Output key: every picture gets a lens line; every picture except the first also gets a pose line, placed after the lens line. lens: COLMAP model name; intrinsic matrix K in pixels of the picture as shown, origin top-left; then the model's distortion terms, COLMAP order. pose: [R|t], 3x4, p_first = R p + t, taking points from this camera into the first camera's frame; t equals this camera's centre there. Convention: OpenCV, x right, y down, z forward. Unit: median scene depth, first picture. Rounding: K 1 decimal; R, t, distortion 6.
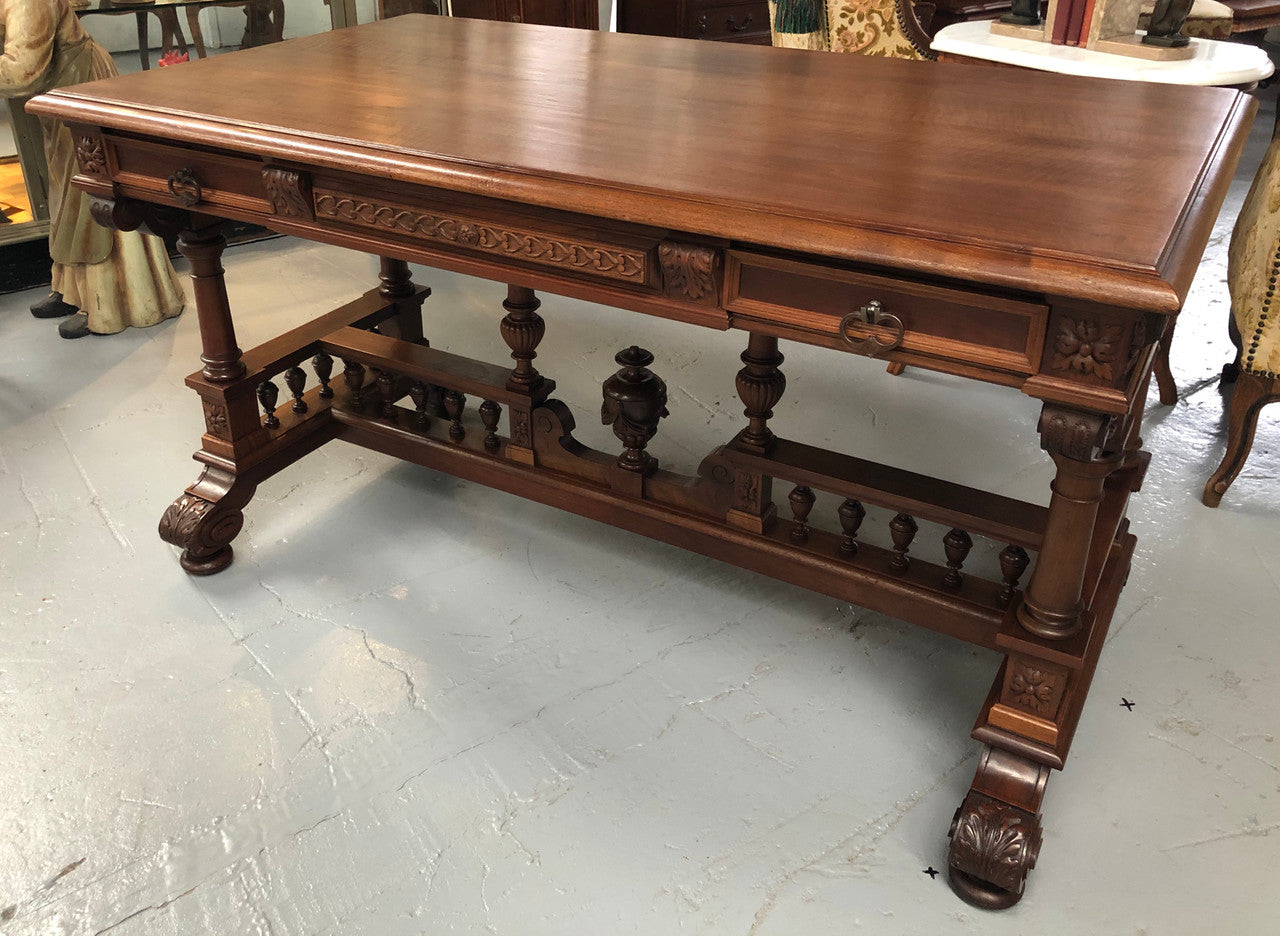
lens RADIAL K [[1147.7, 0, 624.2], [0, 1147.7, 418.1], [0, 0, 1]] dist [0.082192, -0.165830]
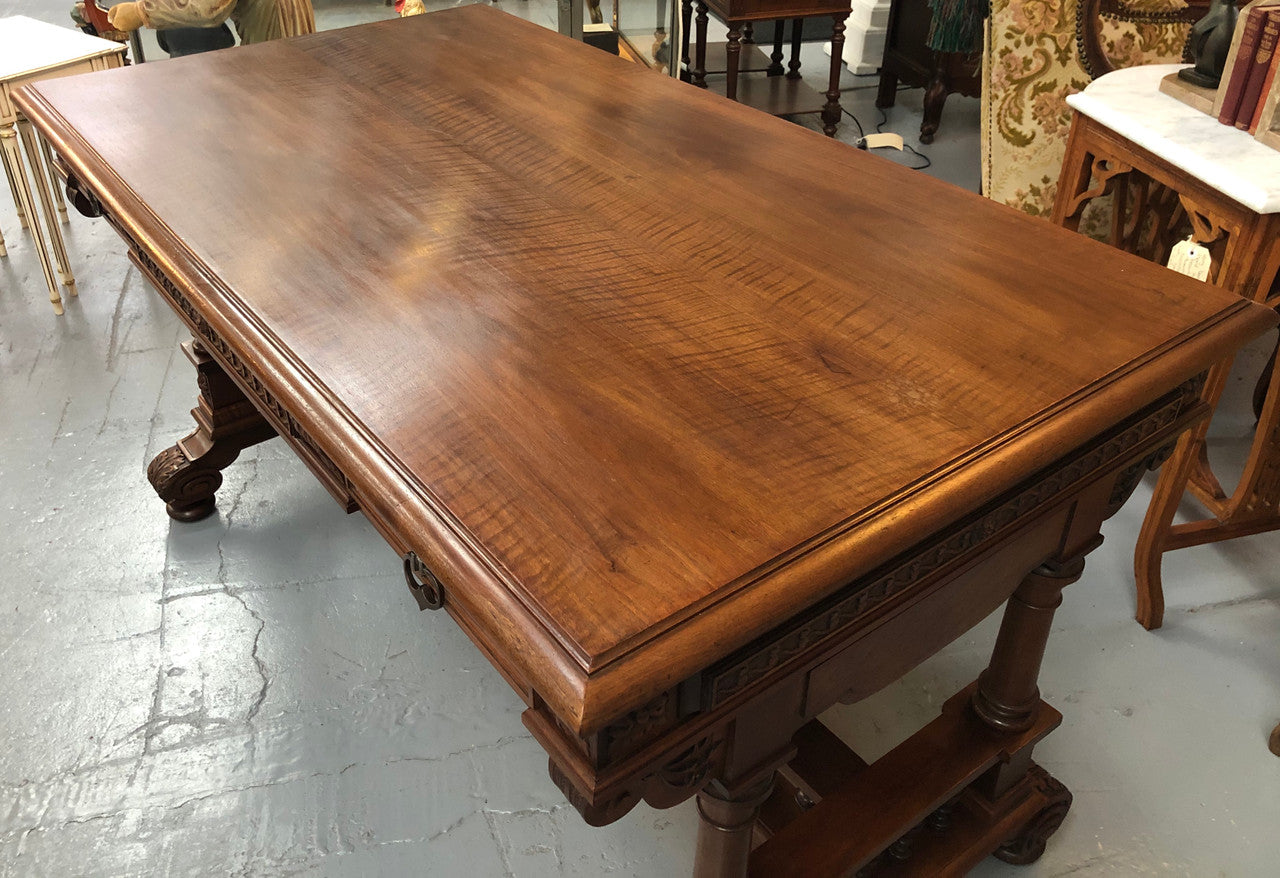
lens RADIAL K [[1137.2, 0, 600.2], [0, 1137.2, 365.9], [0, 0, 1]] dist [-0.006288, 0.071579]
pose [[0.917098, 0.209933, -0.338909, 0.333248], [-0.184831, 0.977133, 0.105116, -0.195830], [0.353226, -0.033761, 0.934929, 0.151533]]
